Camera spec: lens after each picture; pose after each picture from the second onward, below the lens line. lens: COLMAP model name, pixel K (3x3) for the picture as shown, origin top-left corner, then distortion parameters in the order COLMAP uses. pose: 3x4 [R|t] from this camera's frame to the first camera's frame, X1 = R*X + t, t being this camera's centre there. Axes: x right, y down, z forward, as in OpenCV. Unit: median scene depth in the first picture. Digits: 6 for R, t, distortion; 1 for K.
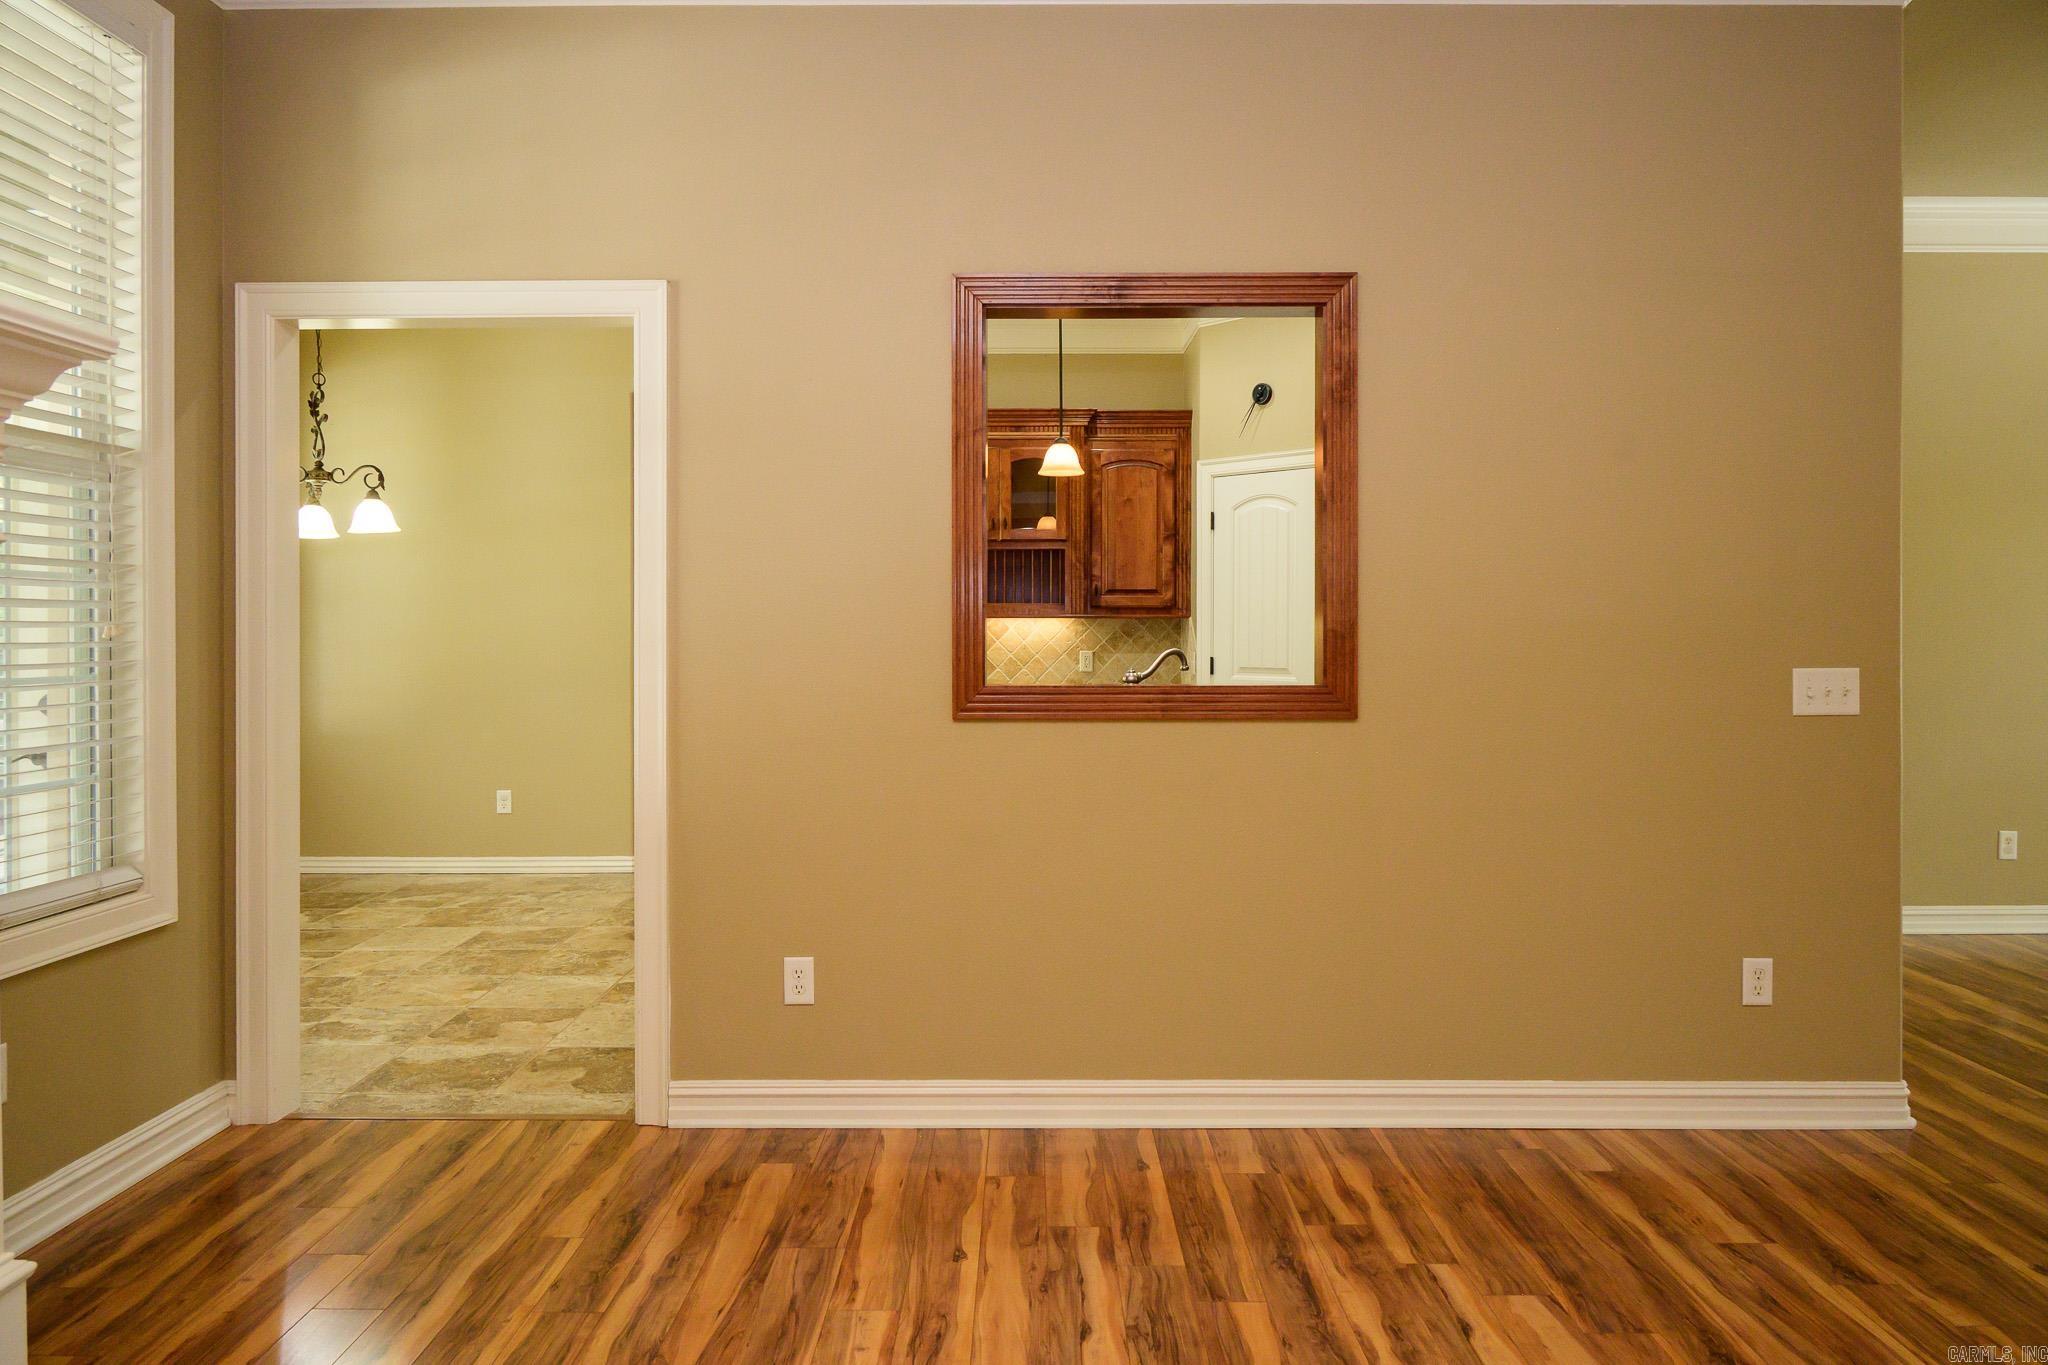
lens RADIAL K [[1345.9, 0, 1029.7], [0, 1345.9, 693.8], [0, 0, 1]] dist [-0.008357, -0.005150]
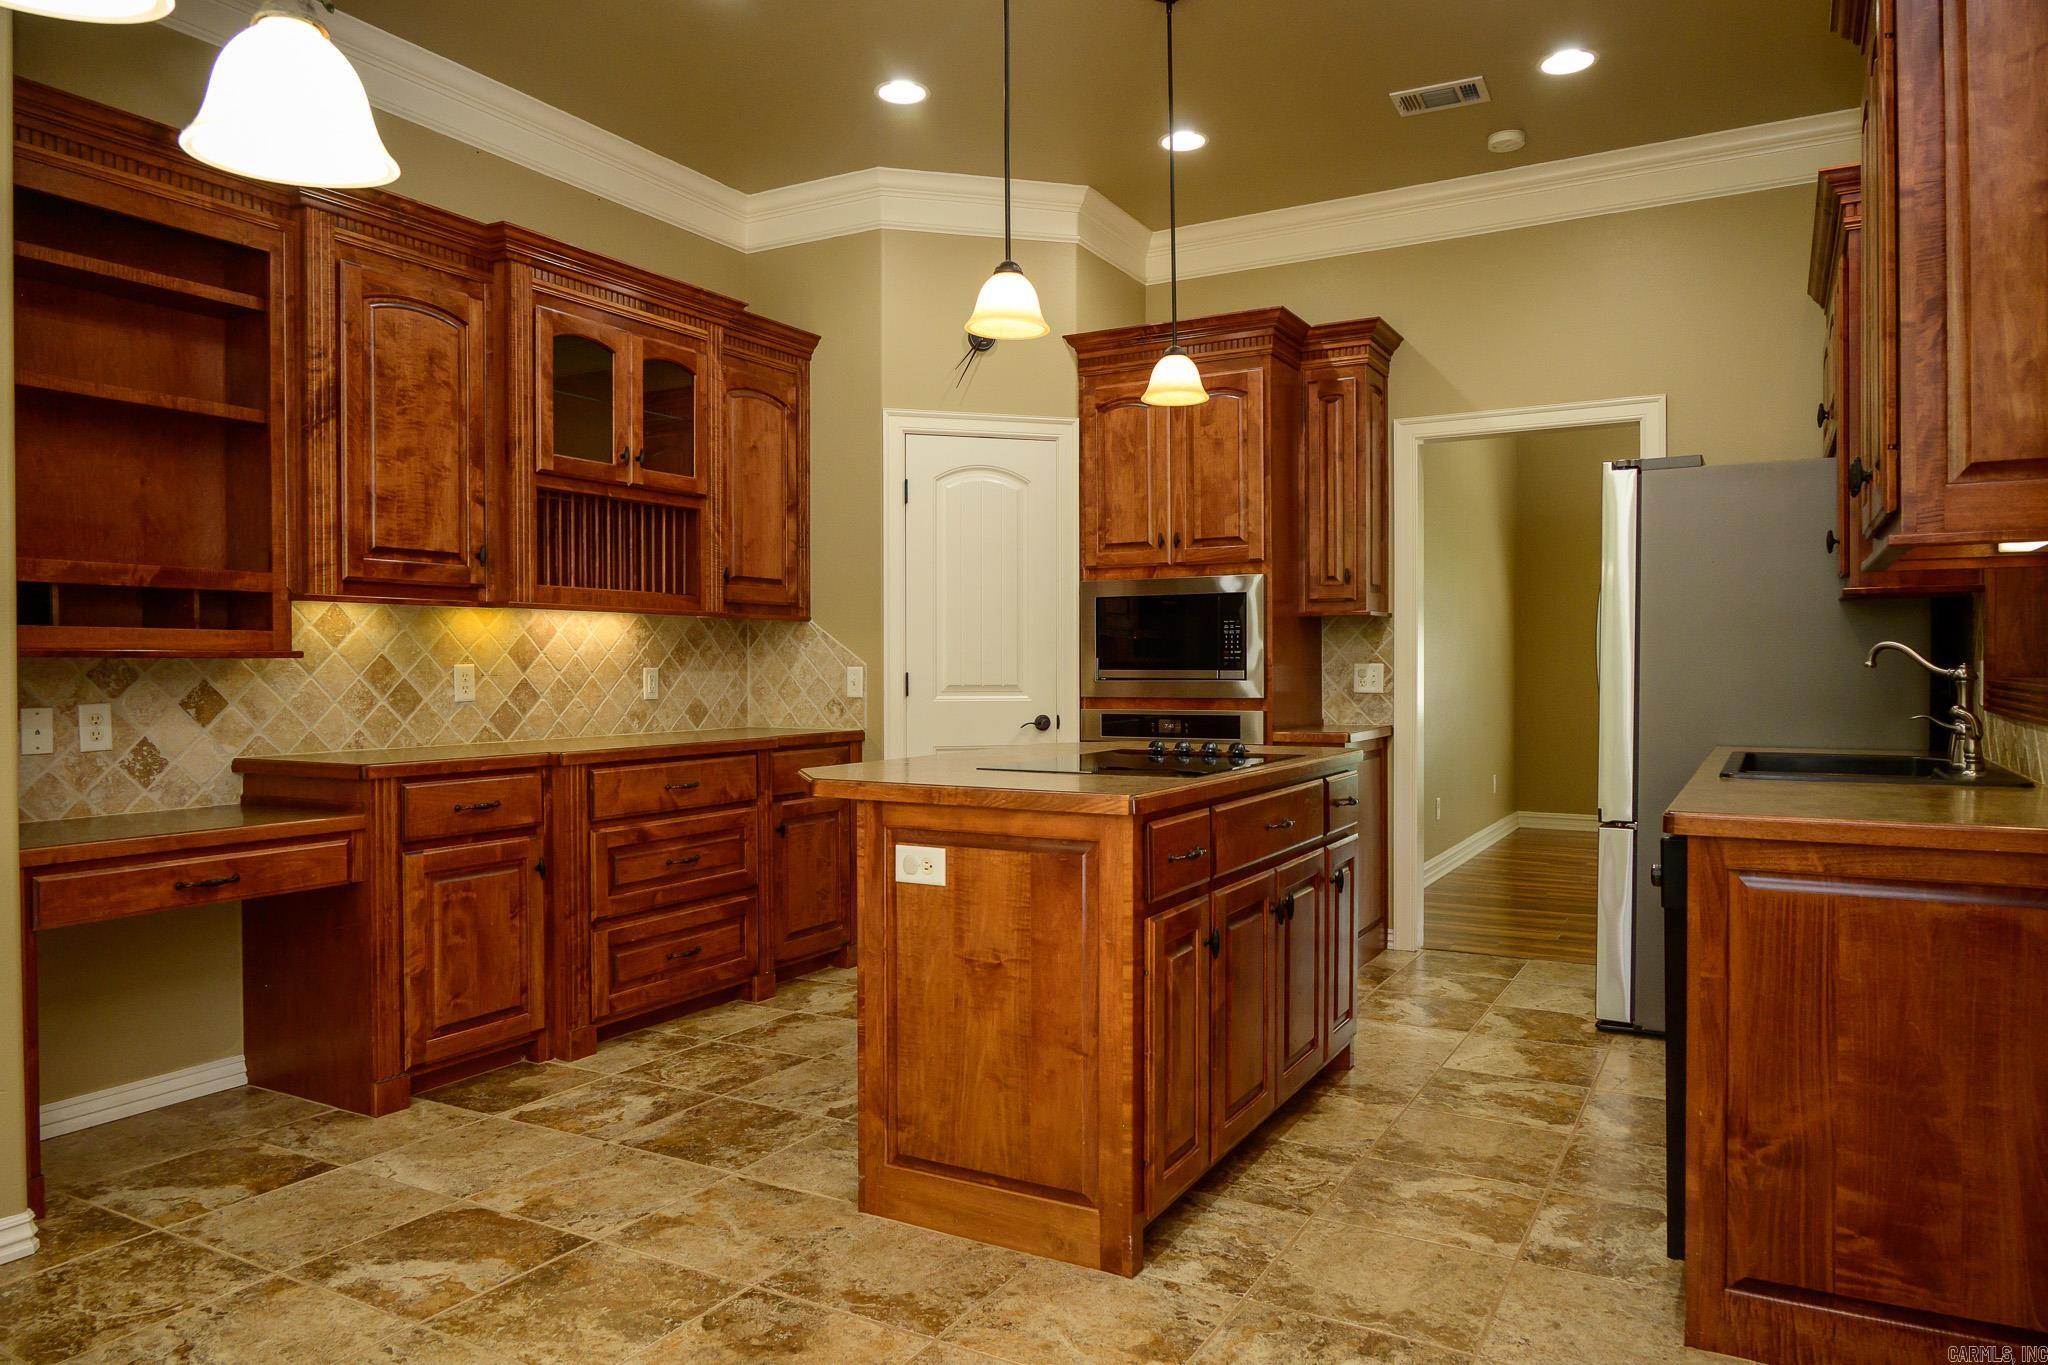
lens RADIAL K [[1345.9, 0, 1007.7], [0, 1345.9, 683.5], [0, 0, 1]] dist [-0.008357, -0.005150]
pose [[0.497481, -0.013278, 0.867373, -0.467581], [0.041858, 0.999086, -0.008713, -0.012074], [-0.866464, 0.040641, 0.497582, 0.556776]]
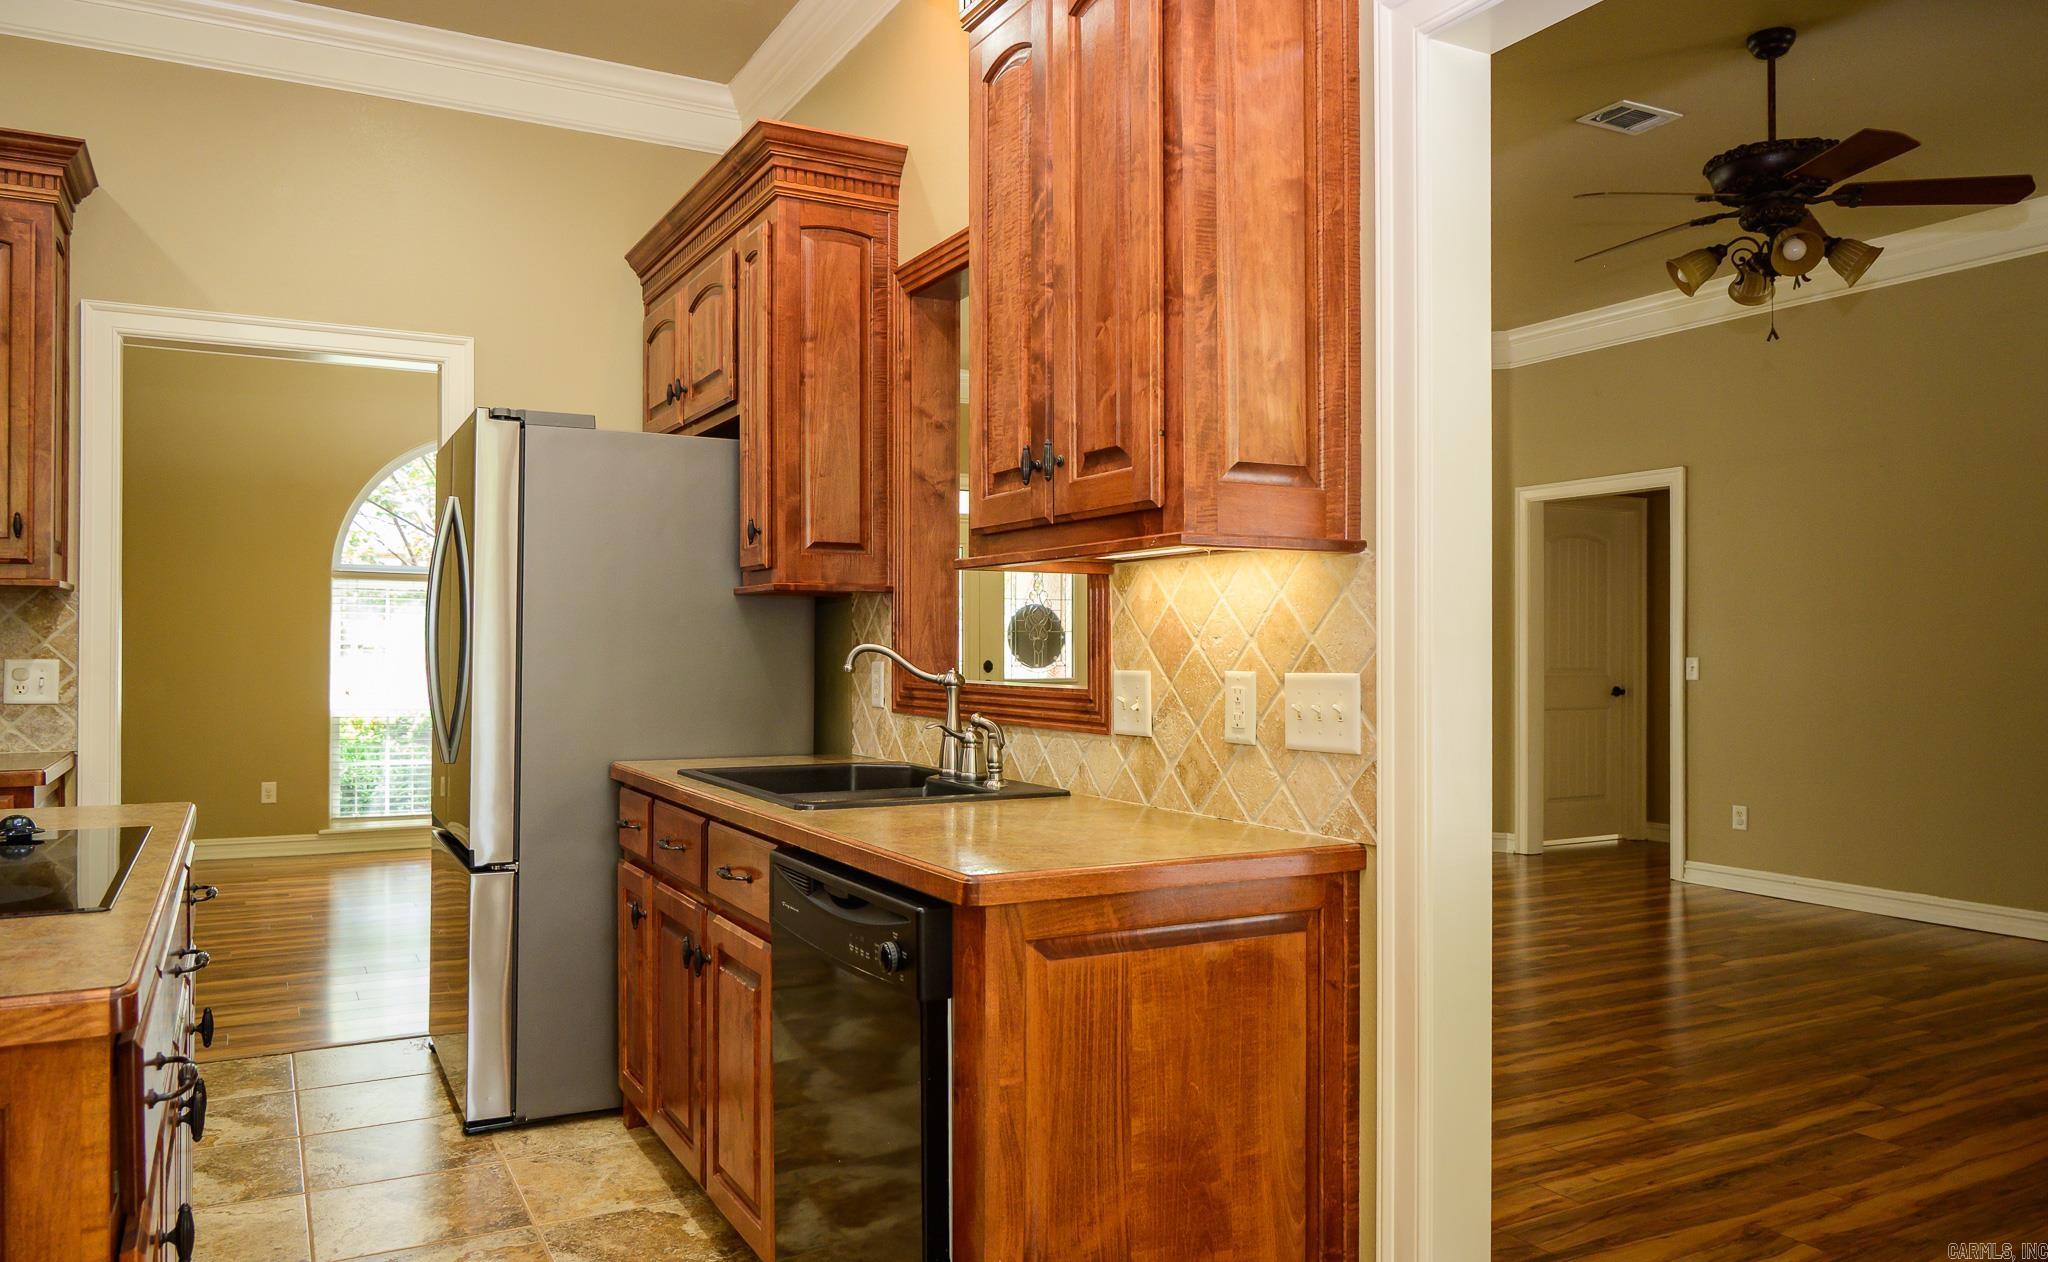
lens RADIAL K [[1410.8, 0, 1026.2], [0, 1410.8, 645.9], [0, 0, 1]] dist [-0.011650, 0.012856]
pose [[-0.479906, 0.001427, 0.877319, -0.343189], [0.035454, 0.999213, 0.017768, -0.022904], [-0.876603, 0.039631, -0.479579, 0.687669]]
